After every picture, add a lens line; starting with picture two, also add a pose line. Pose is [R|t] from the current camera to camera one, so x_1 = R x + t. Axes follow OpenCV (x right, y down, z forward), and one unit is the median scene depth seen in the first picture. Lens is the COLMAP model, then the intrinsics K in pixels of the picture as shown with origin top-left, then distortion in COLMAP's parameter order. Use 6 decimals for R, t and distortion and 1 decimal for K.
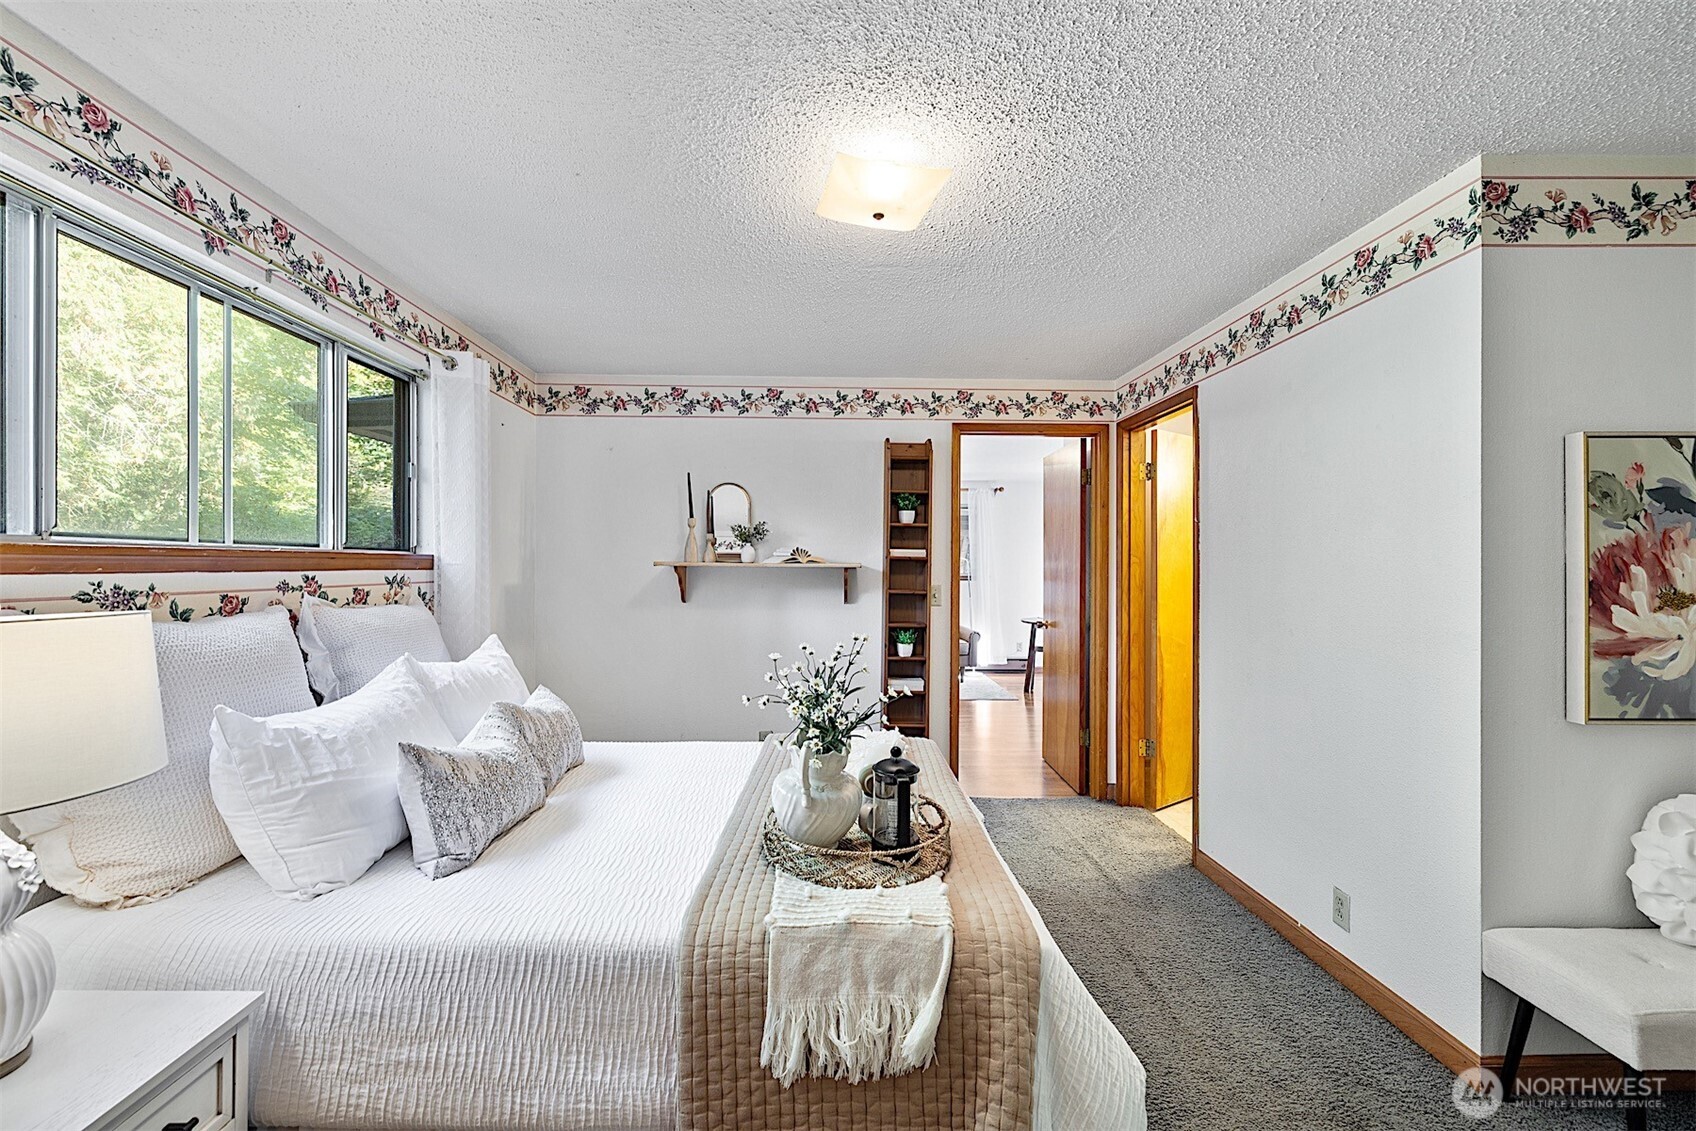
lens RADIAL K [[718.9, 0, 845.0], [0, 718.9, 564.8], [0, 0, 1]] dist [-0.002328, 0.000333]
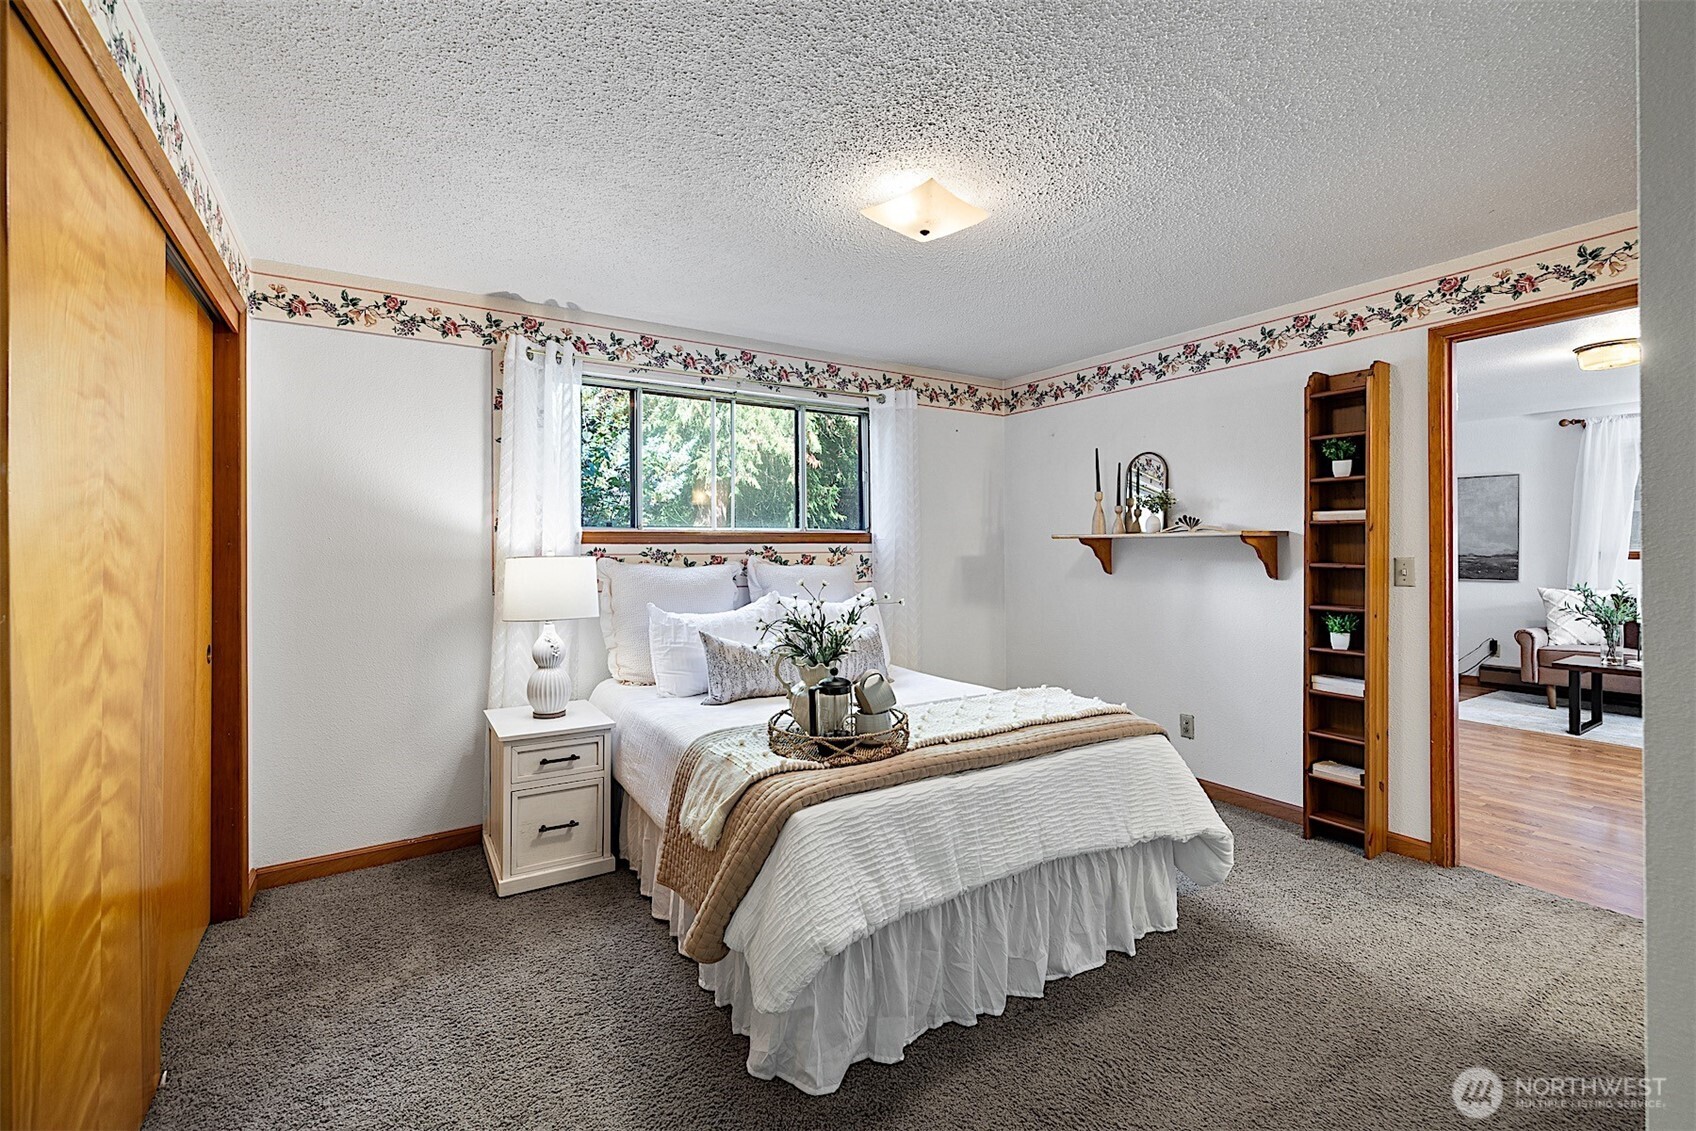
lens RADIAL K [[718.9, 0, 817.7], [0, 718.9, 554.8], [0, 0, 1]] dist [-0.002328, 0.000333]
pose [[0.503913, -0.000353, -0.863755, 0.471337], [0.010329, 0.999931, 0.005617, 0.015469], [0.863693, -0.011752, 0.503882, 0.125258]]
